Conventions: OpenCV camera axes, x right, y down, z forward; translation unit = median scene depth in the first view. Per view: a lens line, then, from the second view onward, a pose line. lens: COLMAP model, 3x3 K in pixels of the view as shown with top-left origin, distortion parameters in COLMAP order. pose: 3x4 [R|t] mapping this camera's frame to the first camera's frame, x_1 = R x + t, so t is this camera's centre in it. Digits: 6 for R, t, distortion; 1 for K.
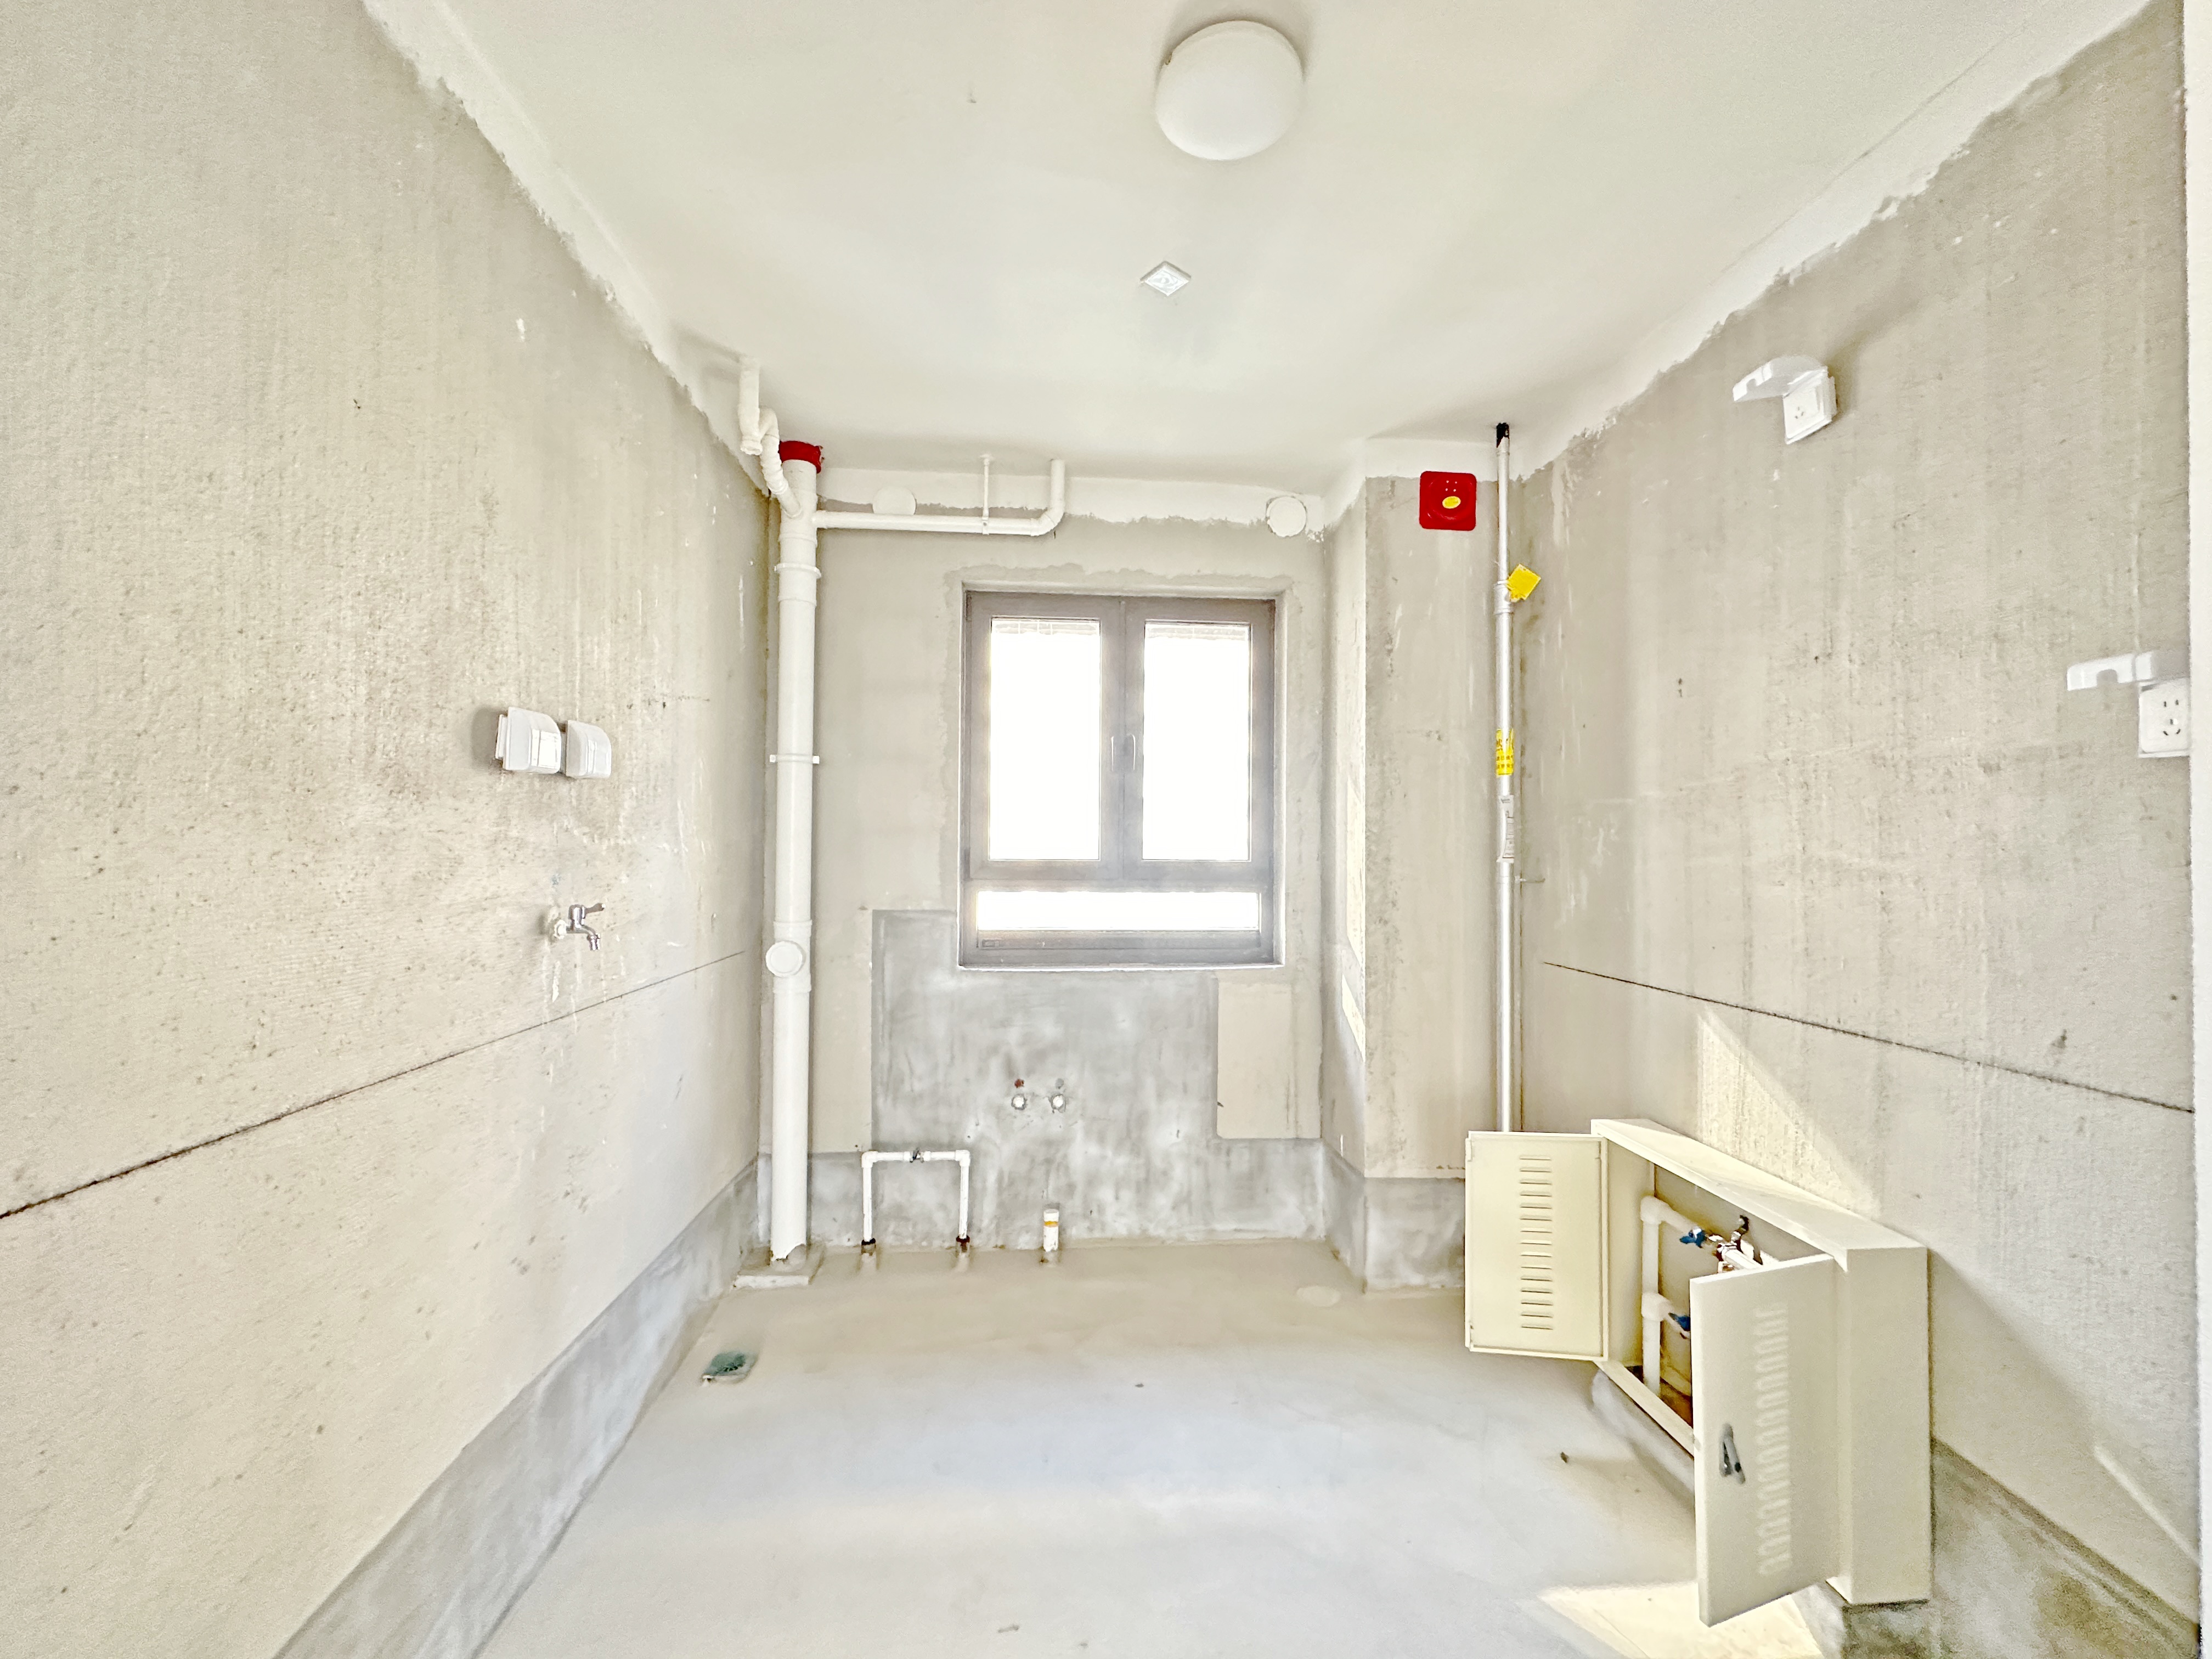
lens RADIAL K [[889.7, 0, 1115.6], [0, 889.7, 827.4], [0, 0, 1]] dist [0.000098, -0.000231]
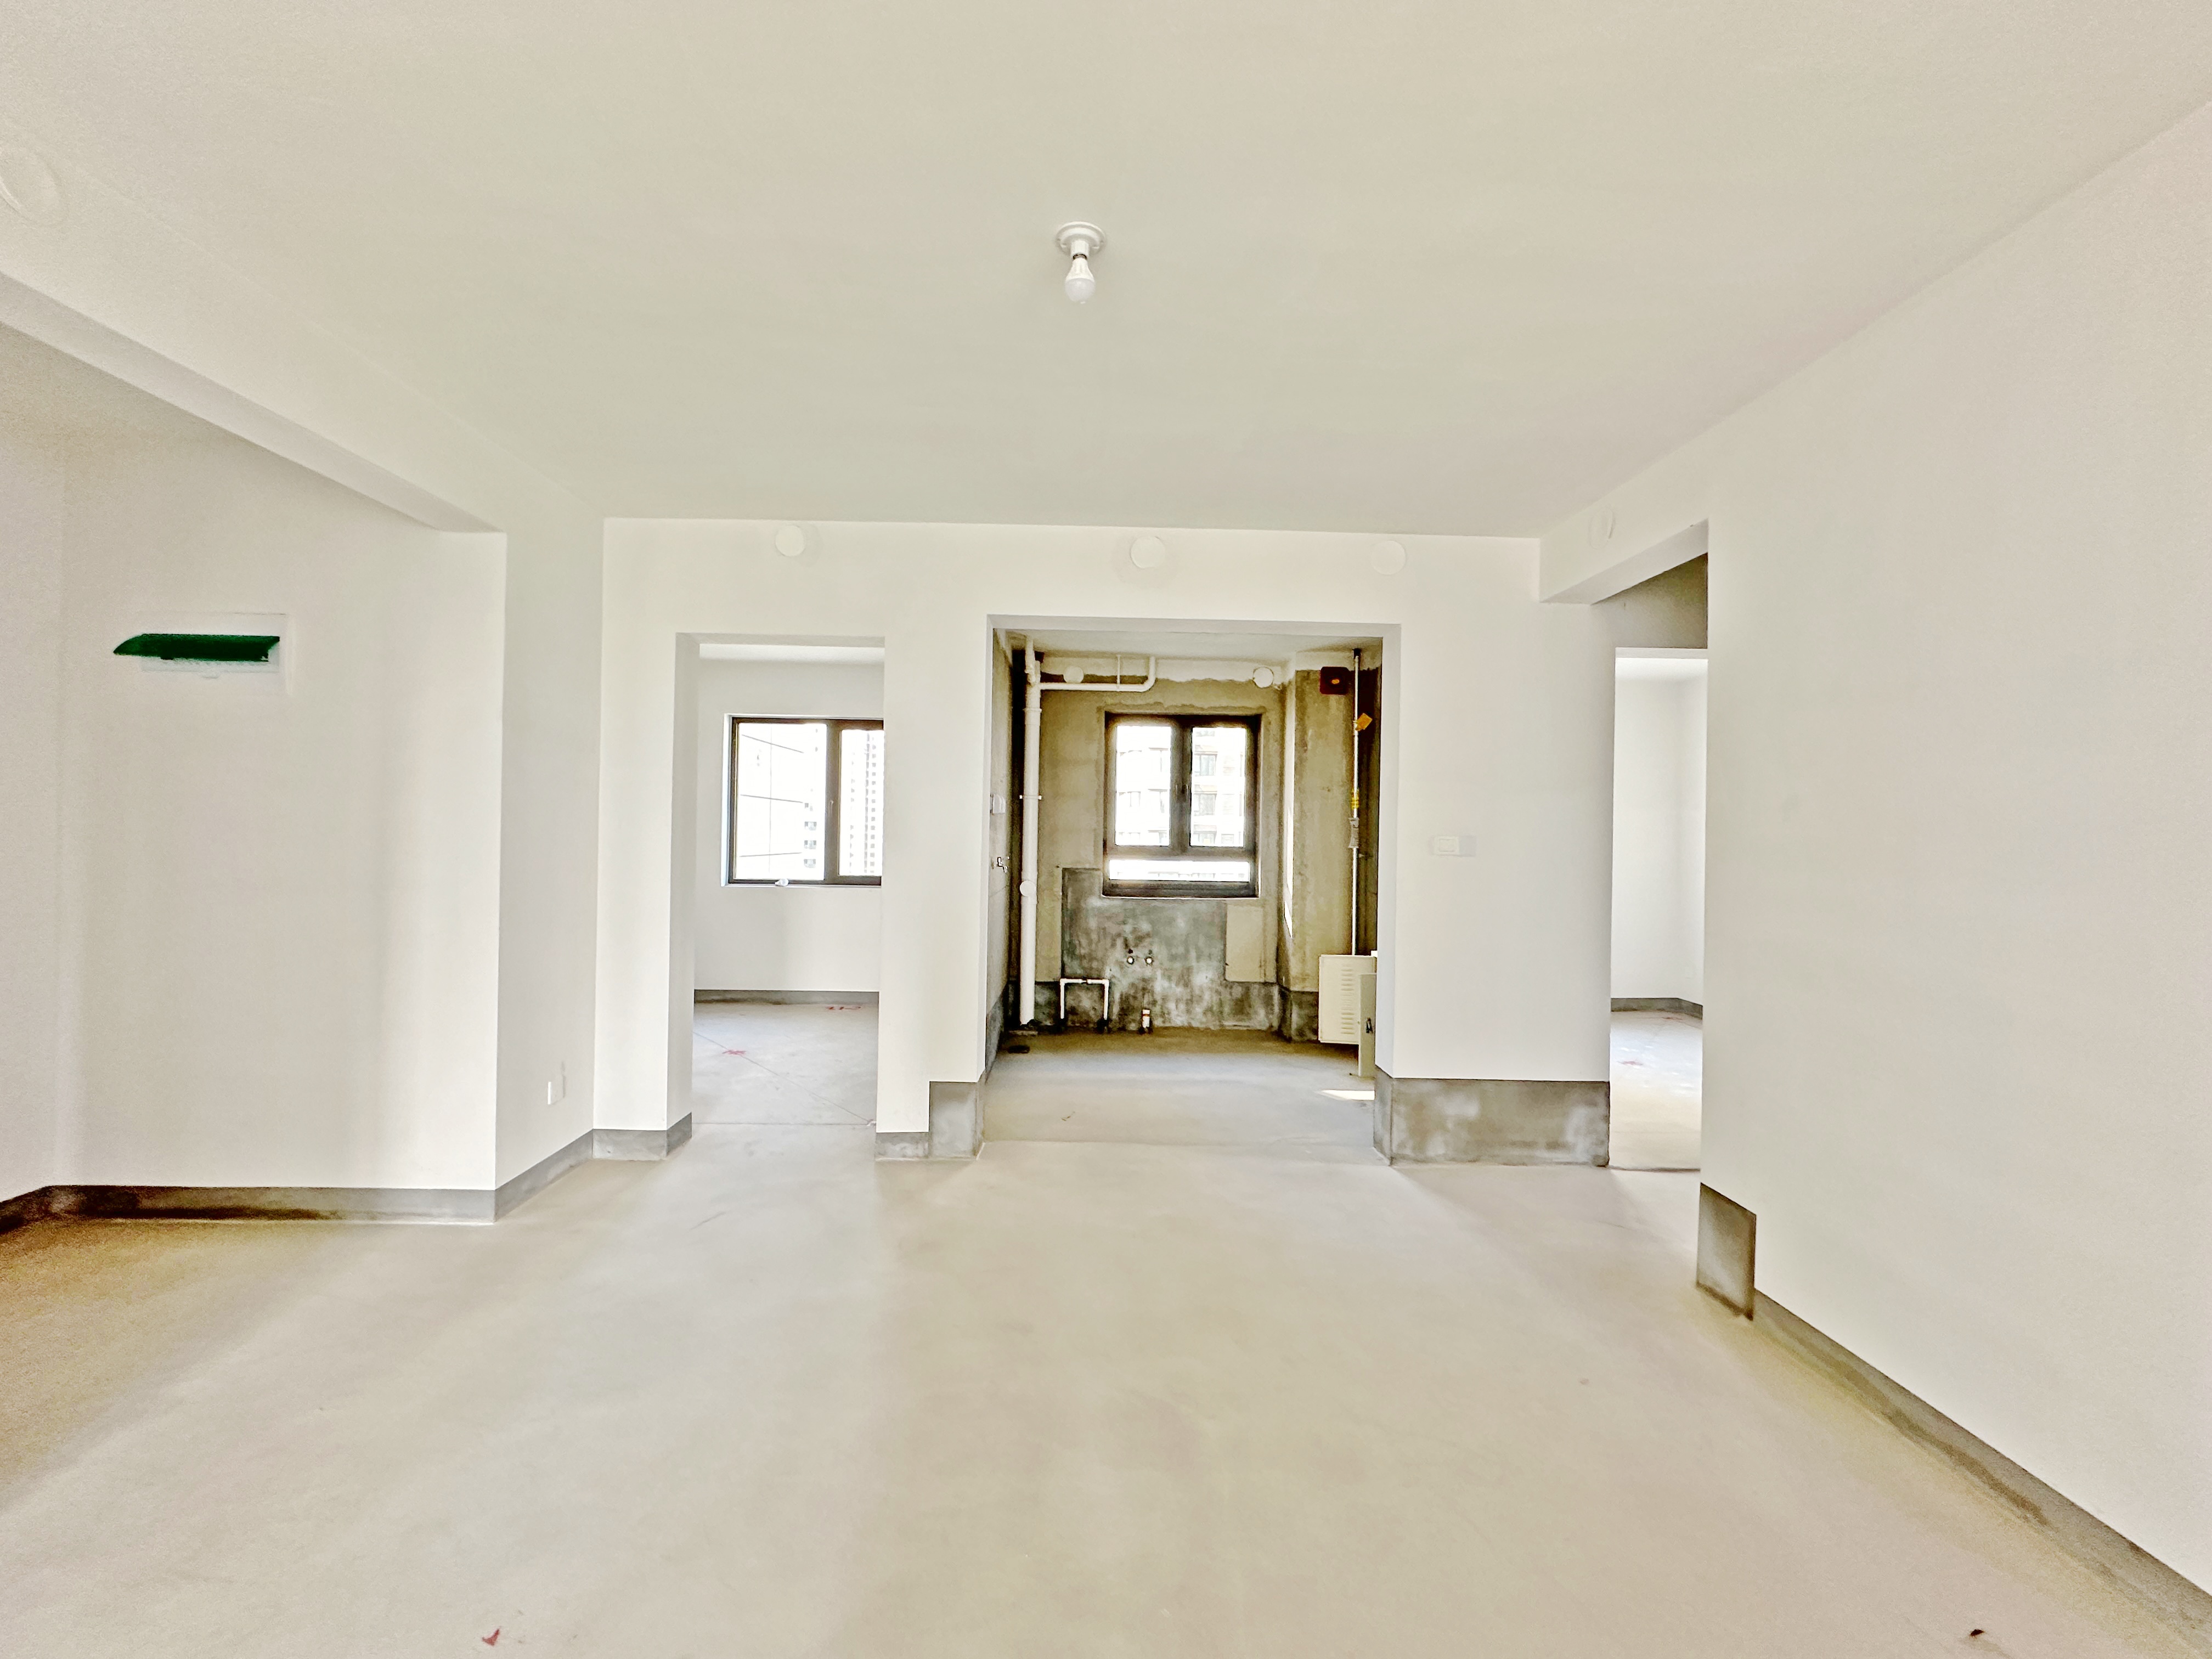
lens RADIAL K [[889.7, 0, 1116.1], [0, 889.7, 830.4], [0, 0, 1]] dist [0.000098, -0.000231]
pose [[0.998739, 0.009825, -0.049235, -0.041954], [-0.008781, 0.999733, 0.021384, -0.041314], [0.049432, -0.020925, 0.998558, -1.084202]]
